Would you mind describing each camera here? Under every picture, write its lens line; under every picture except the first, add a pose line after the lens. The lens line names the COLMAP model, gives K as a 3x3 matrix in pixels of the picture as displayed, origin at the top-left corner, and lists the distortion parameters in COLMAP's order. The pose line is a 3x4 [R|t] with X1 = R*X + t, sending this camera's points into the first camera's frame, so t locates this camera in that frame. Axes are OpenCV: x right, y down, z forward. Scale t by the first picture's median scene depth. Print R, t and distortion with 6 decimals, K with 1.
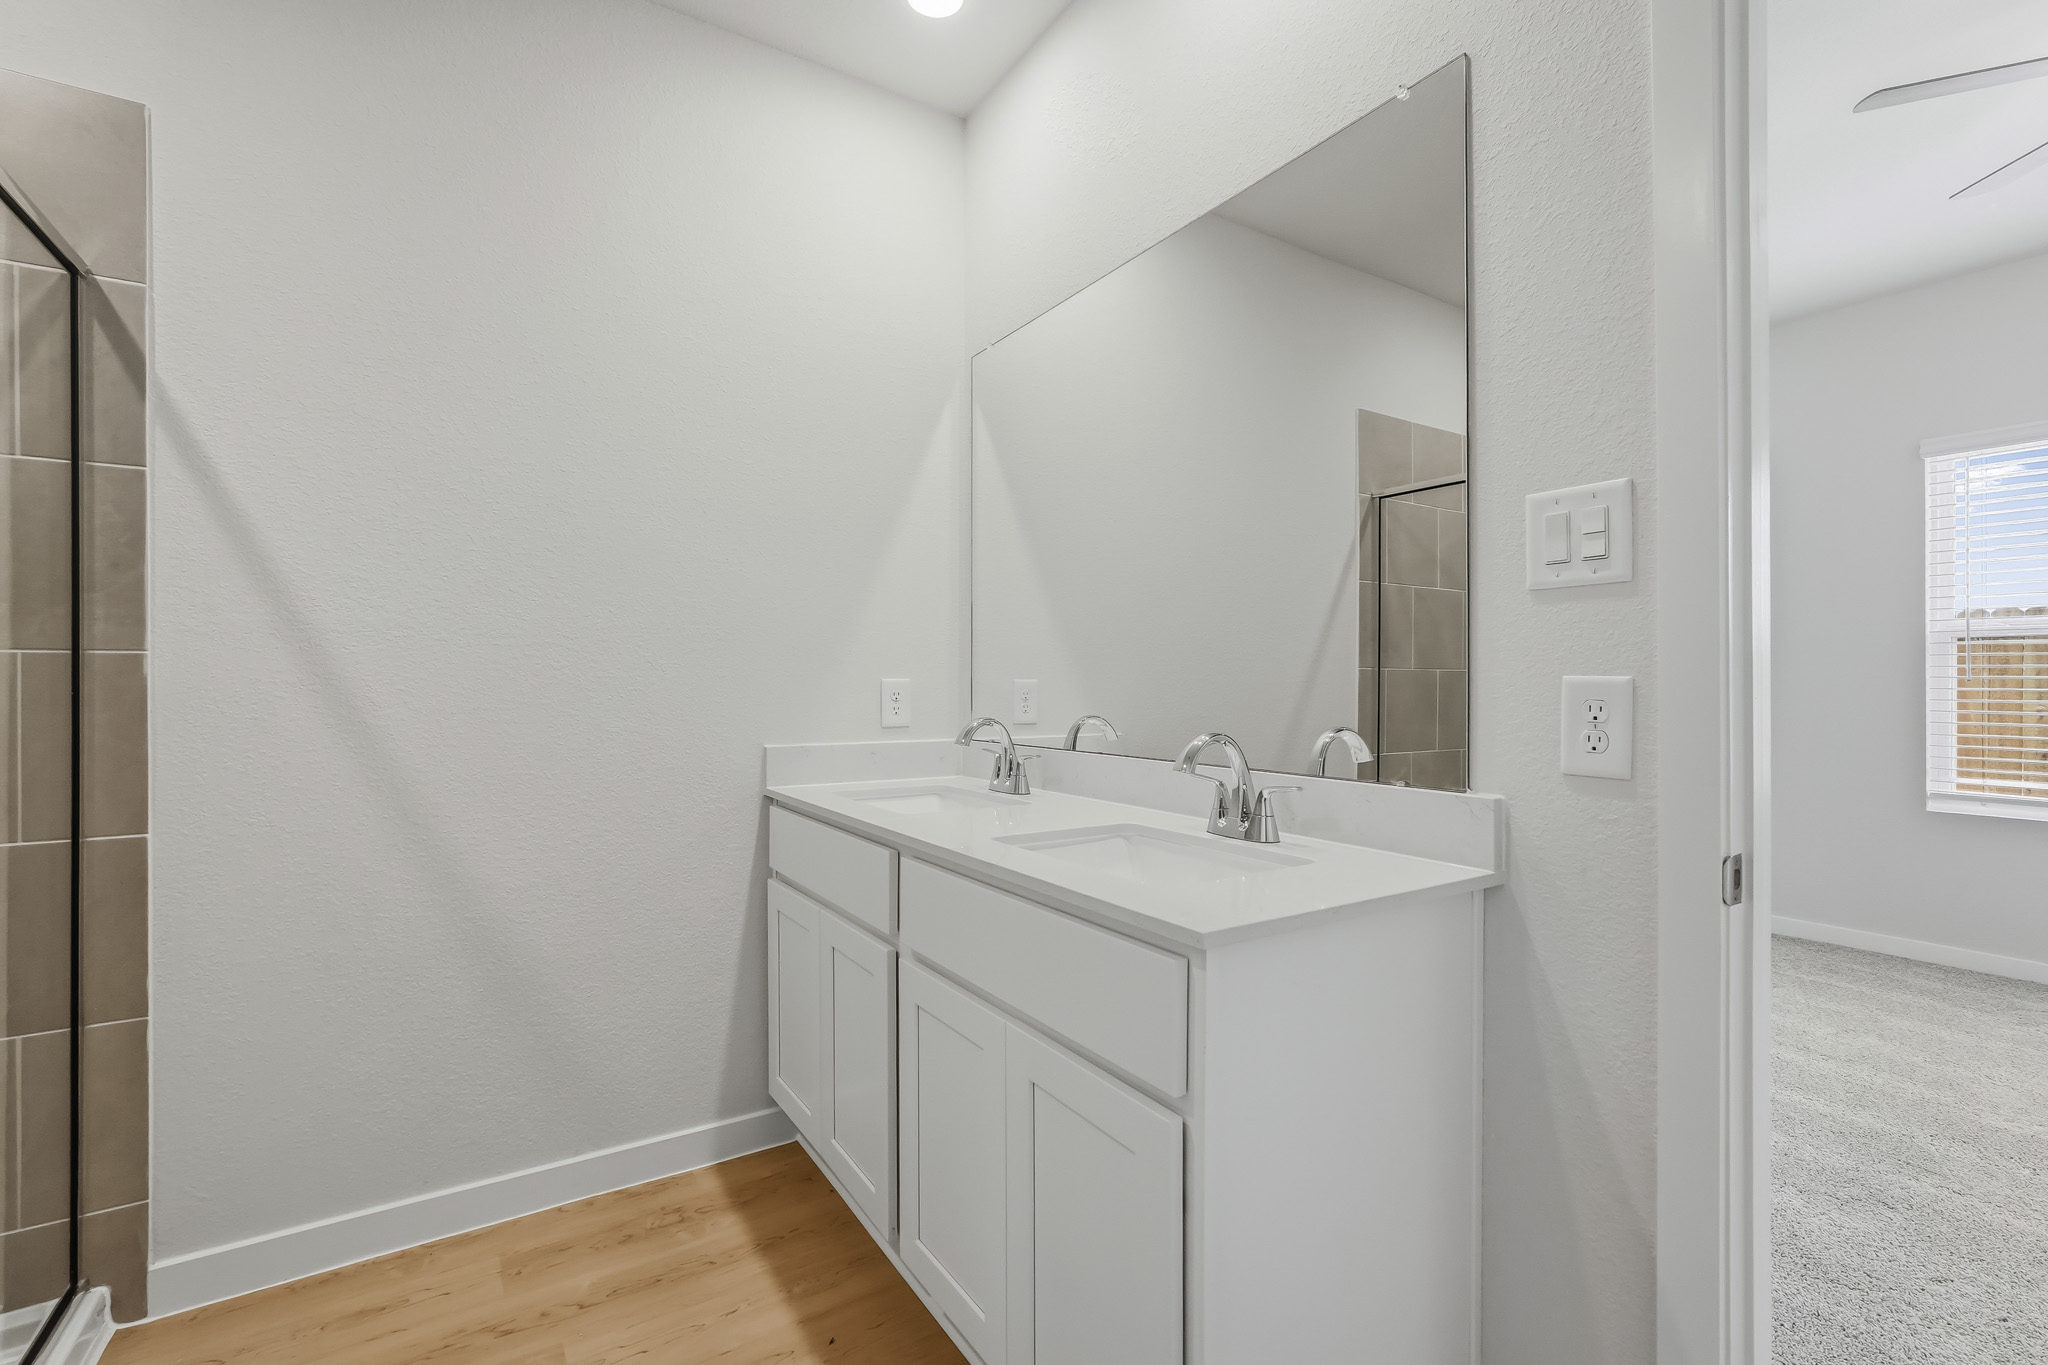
lens RADIAL K [[906.1, 0, 991.8], [0, 906.1, 729.8], [0, 0, 1]] dist [0.000167, 0.010582]
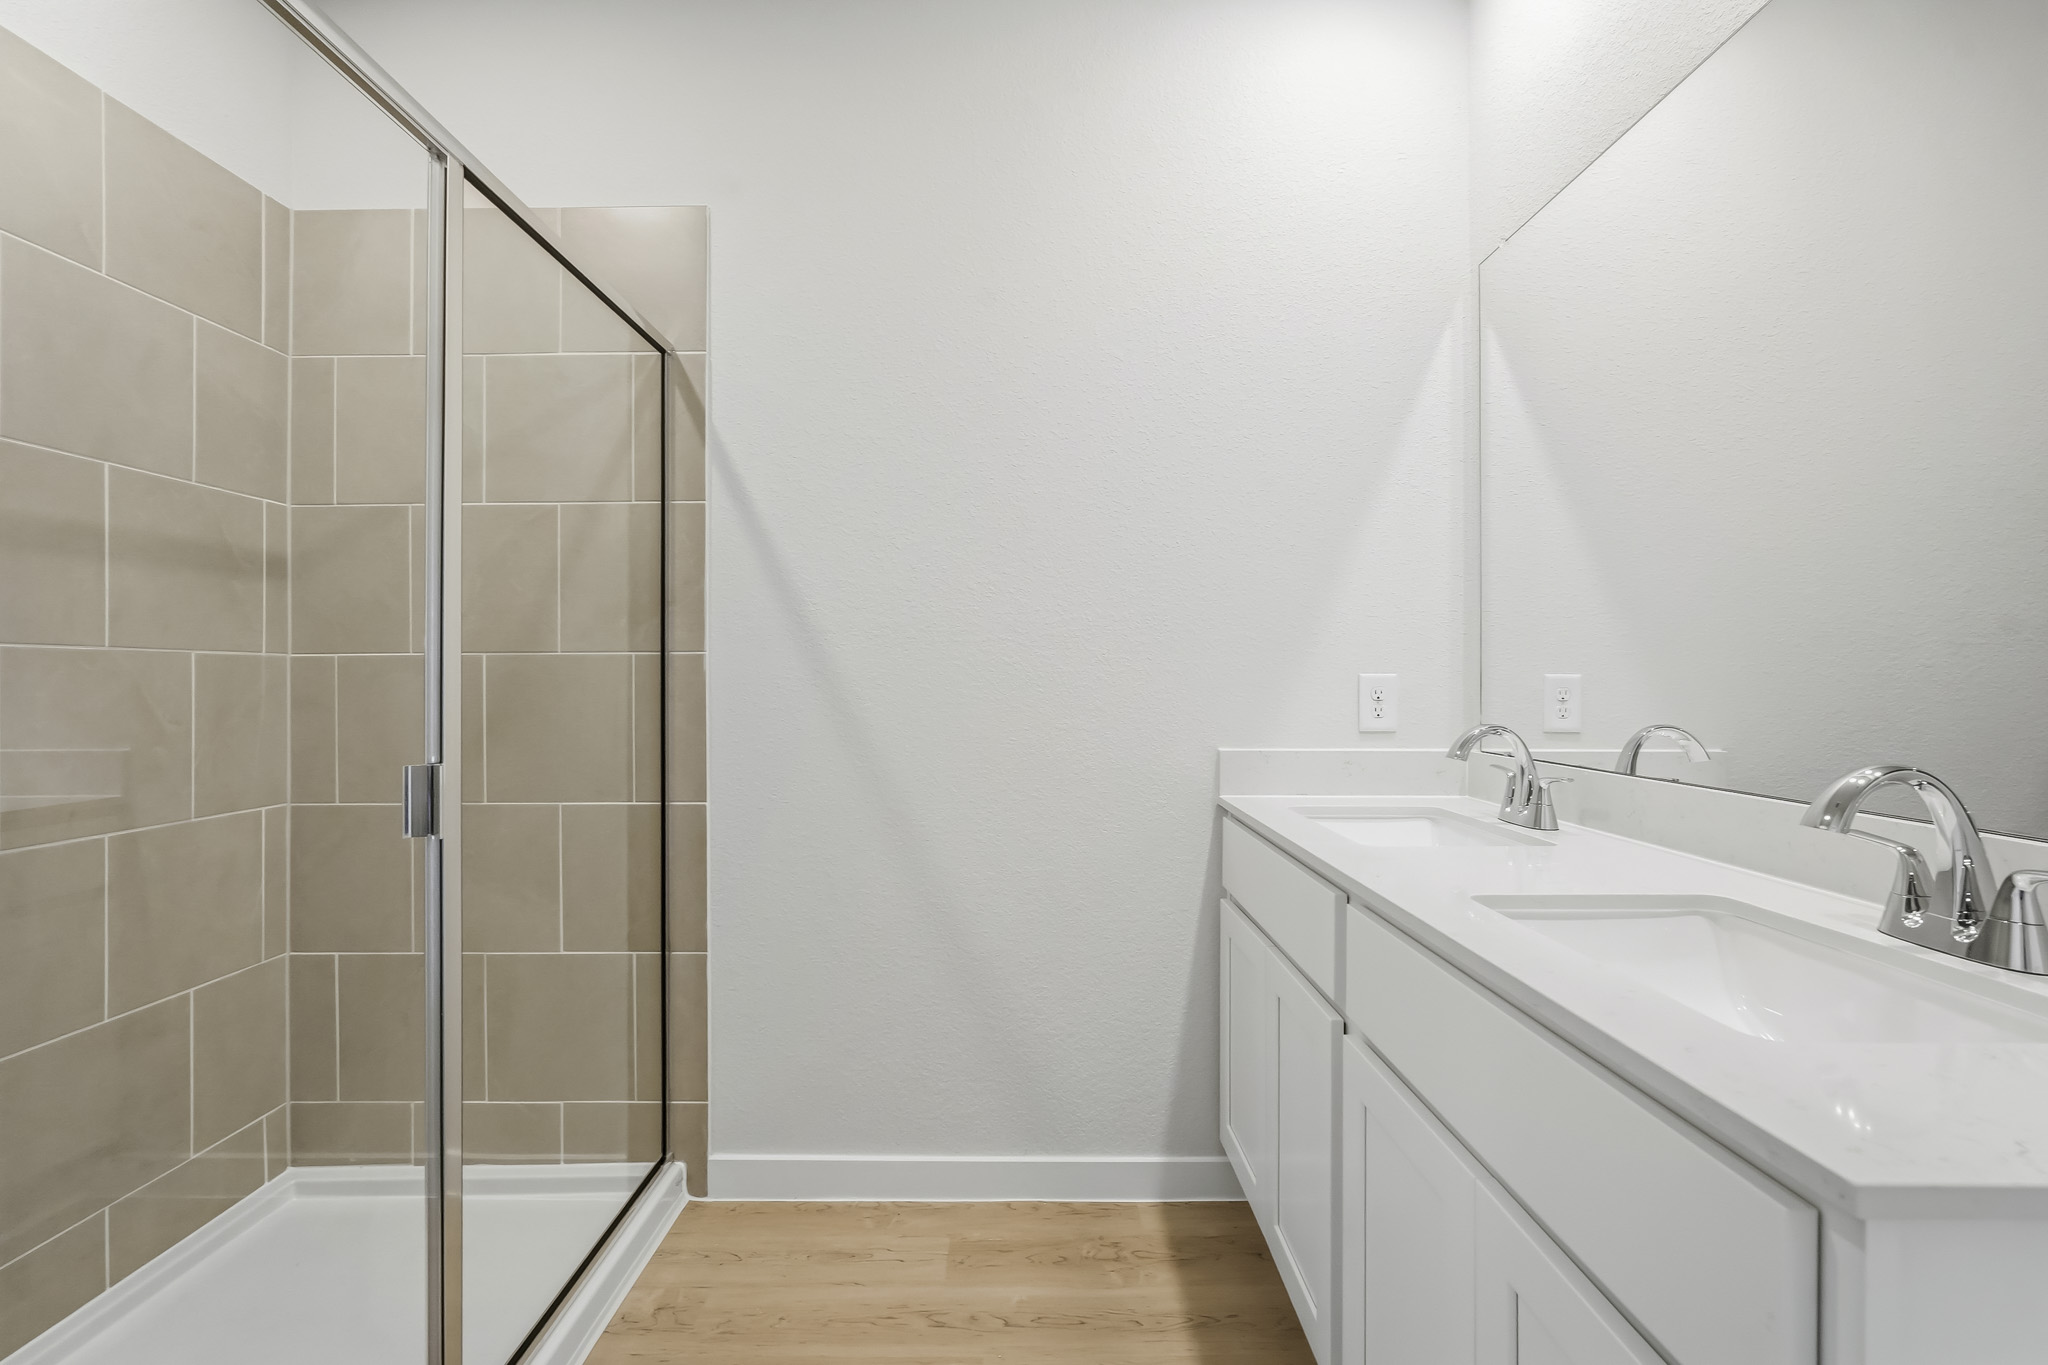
lens RADIAL K [[902.1, 0, 1023.4], [0, 902.1, 694.4], [0, 0, 1]] dist [-0.017652, 0.008587]
pose [[0.858948, 0.009946, -0.511966, 0.043424], [-0.027570, 0.999259, -0.026843, -0.007786], [0.511320, 0.037172, 0.858586, 0.163537]]
